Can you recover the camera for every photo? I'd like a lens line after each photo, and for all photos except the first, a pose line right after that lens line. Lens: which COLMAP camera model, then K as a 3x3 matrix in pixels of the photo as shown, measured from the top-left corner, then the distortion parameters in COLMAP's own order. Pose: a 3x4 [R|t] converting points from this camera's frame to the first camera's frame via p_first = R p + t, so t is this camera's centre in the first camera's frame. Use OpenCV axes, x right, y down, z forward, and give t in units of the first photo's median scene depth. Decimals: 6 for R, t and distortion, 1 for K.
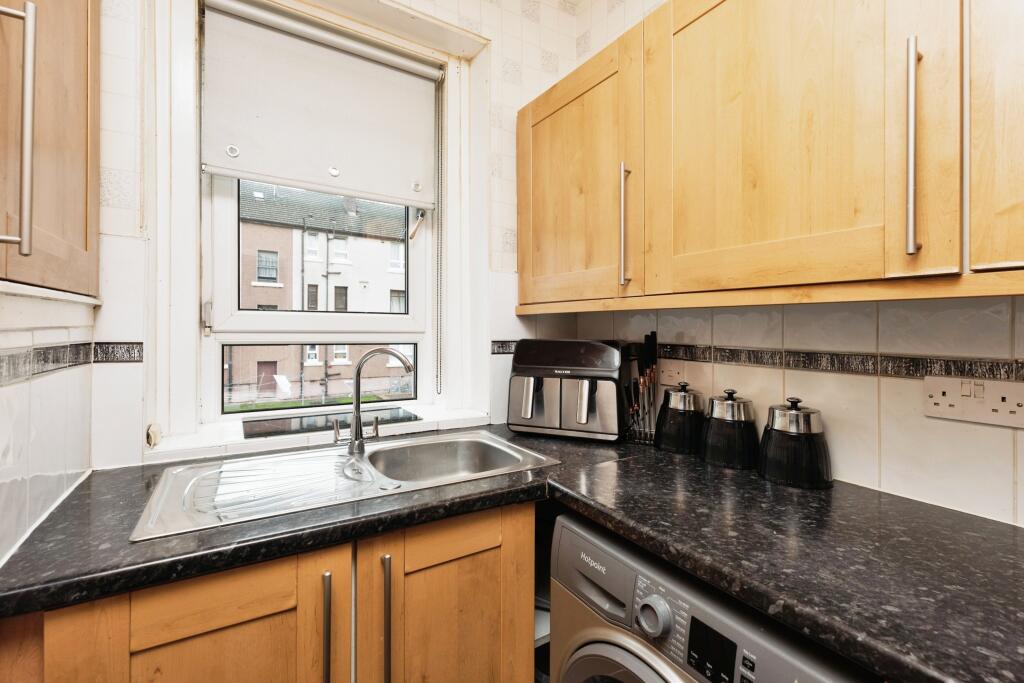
lens RADIAL K [[457.5, 0, 503.3], [0, 457.5, 331.5], [0, 0, 1]] dist [-0.002679, 0.000196]
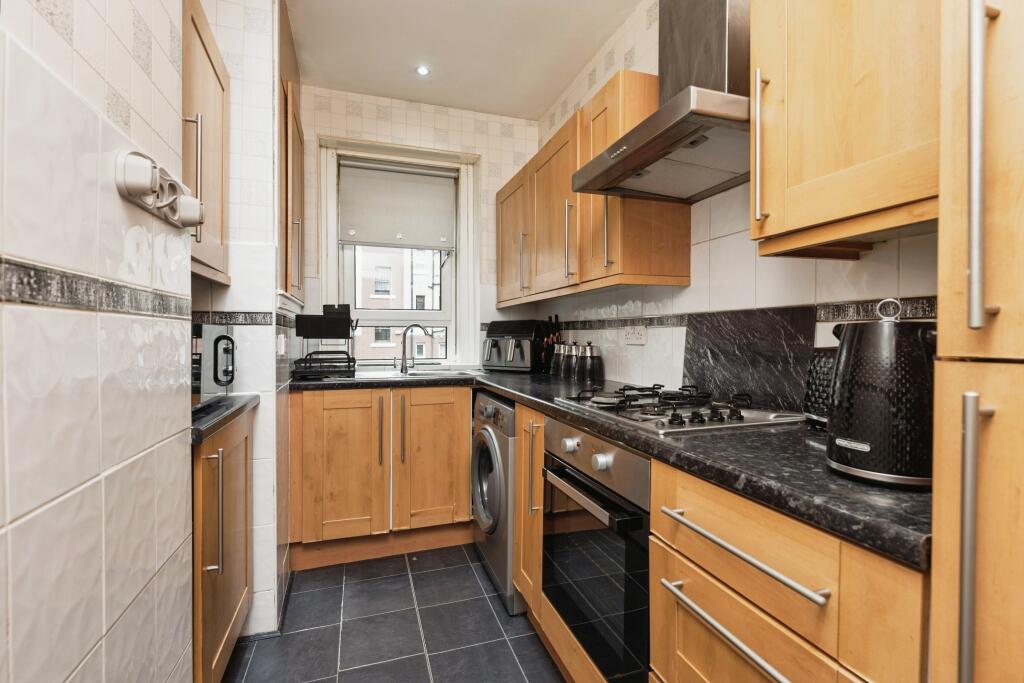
lens RADIAL K [[439.6, 0, 476.6], [0, 439.6, 339.3], [0, 0, 1]] dist [0.000305, 0.000034]
pose [[0.963695, -0.004869, -0.266962, 0.623076], [0.006450, 0.999966, 0.005044, 0.110543], [0.266928, -0.006583, 0.963694, -1.001302]]
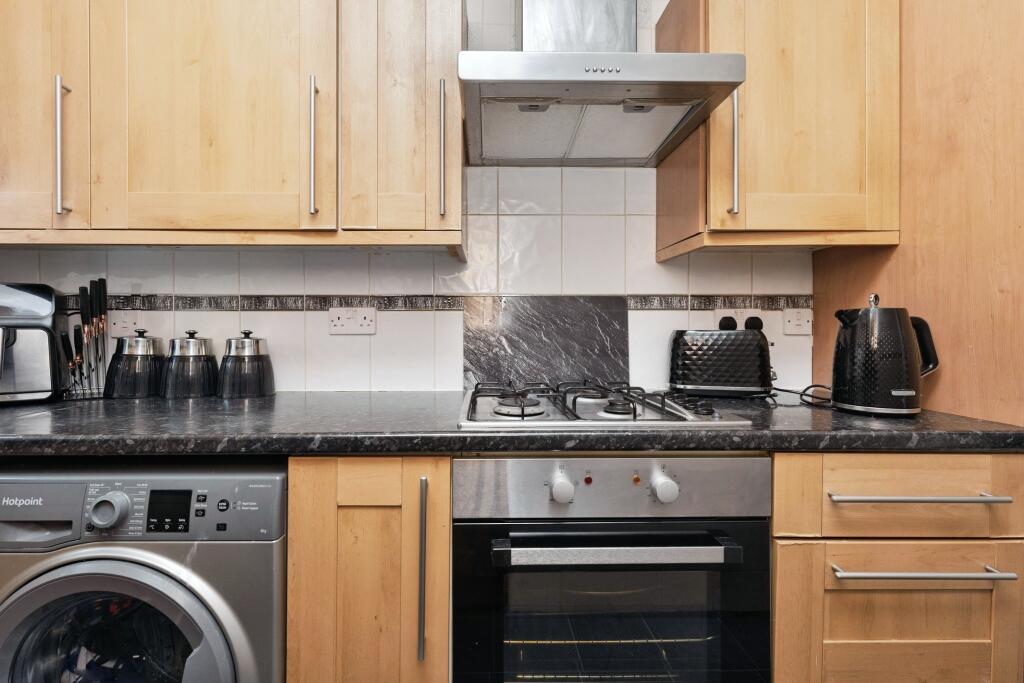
lens RADIAL K [[457.5, 0, 503.3], [0, 457.5, 331.5], [0, 0, 1]] dist [-0.002679, 0.000196]
pose [[0.501138, -0.005010, 0.865353, -0.079596], [0.002067, 0.999987, 0.004592, 0.130970], [-0.865365, -0.000513, 0.501142, -0.202555]]
